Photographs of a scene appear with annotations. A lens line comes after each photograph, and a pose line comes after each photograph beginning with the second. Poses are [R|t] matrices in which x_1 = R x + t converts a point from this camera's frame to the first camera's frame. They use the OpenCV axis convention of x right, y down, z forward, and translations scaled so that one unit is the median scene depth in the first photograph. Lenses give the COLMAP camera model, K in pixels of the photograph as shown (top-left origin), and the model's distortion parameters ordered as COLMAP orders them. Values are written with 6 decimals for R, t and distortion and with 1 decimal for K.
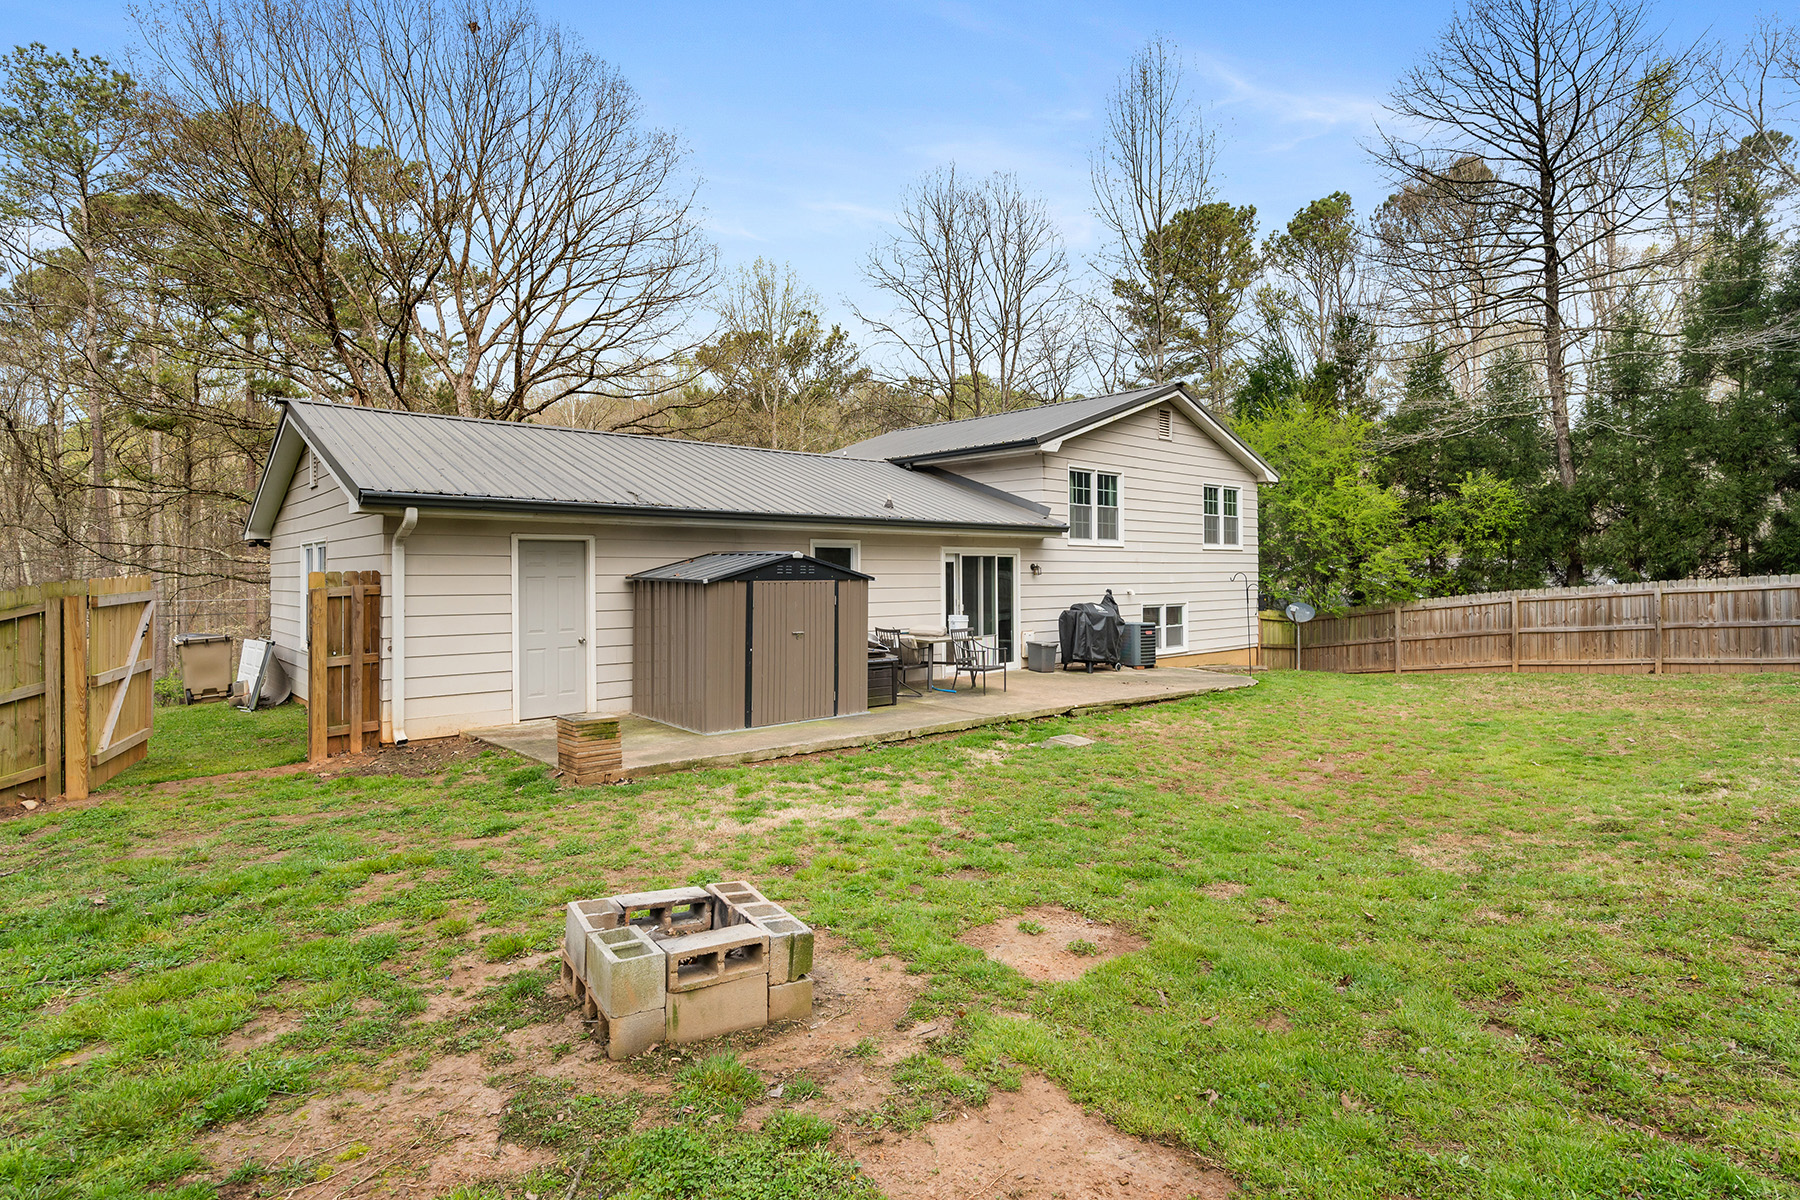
lens RADIAL K [[879.2, 0, 937.6], [0, 879.2, 551.3], [0, 0, 1]] dist [-0.006437, 0.001255]
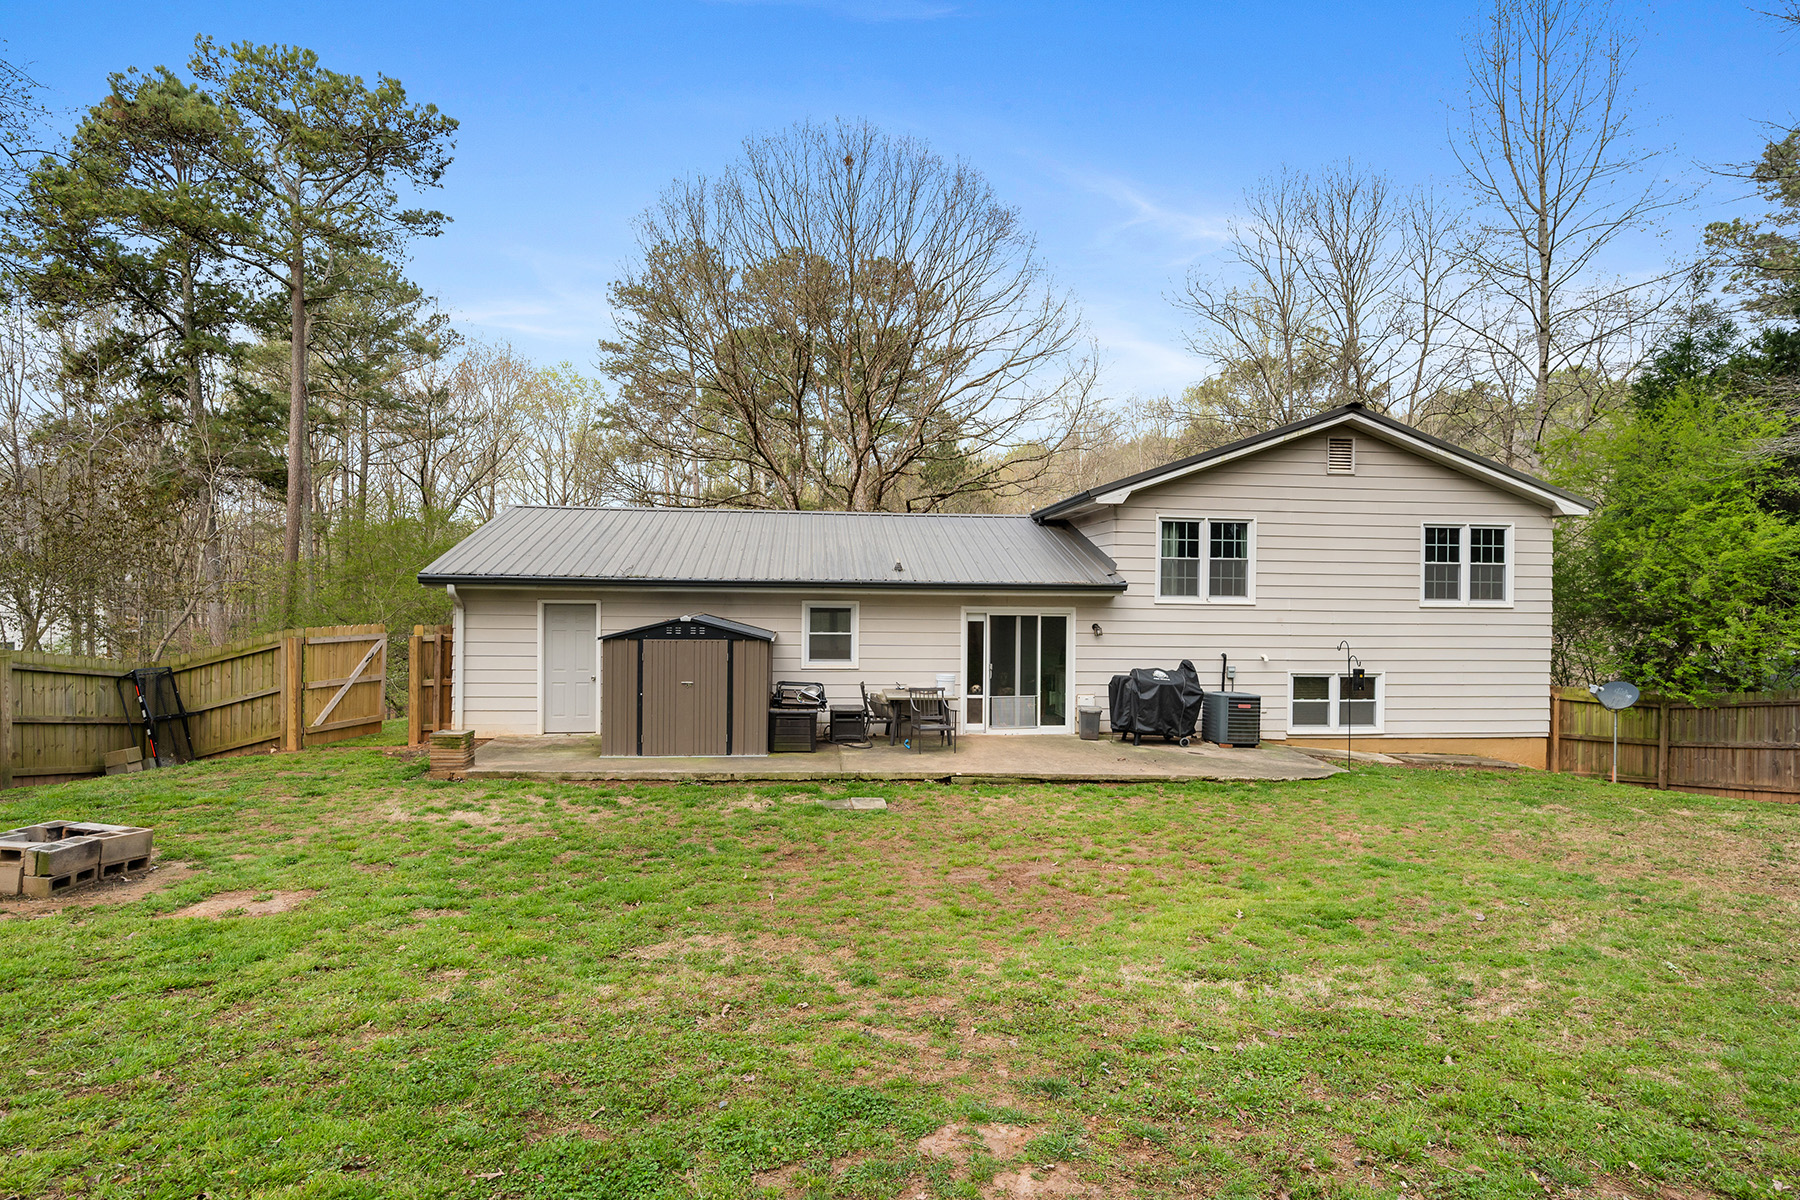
lens RADIAL K [[879.2, 0, 909.1], [0, 879.2, 601.1], [0, 0, 1]] dist [-0.006437, 0.001255]
pose [[0.821609, 0.008809, -0.569984, 0.489755], [-0.001623, 0.999913, 0.013113, -0.022672], [0.570049, -0.009849, 0.821551, 0.113946]]
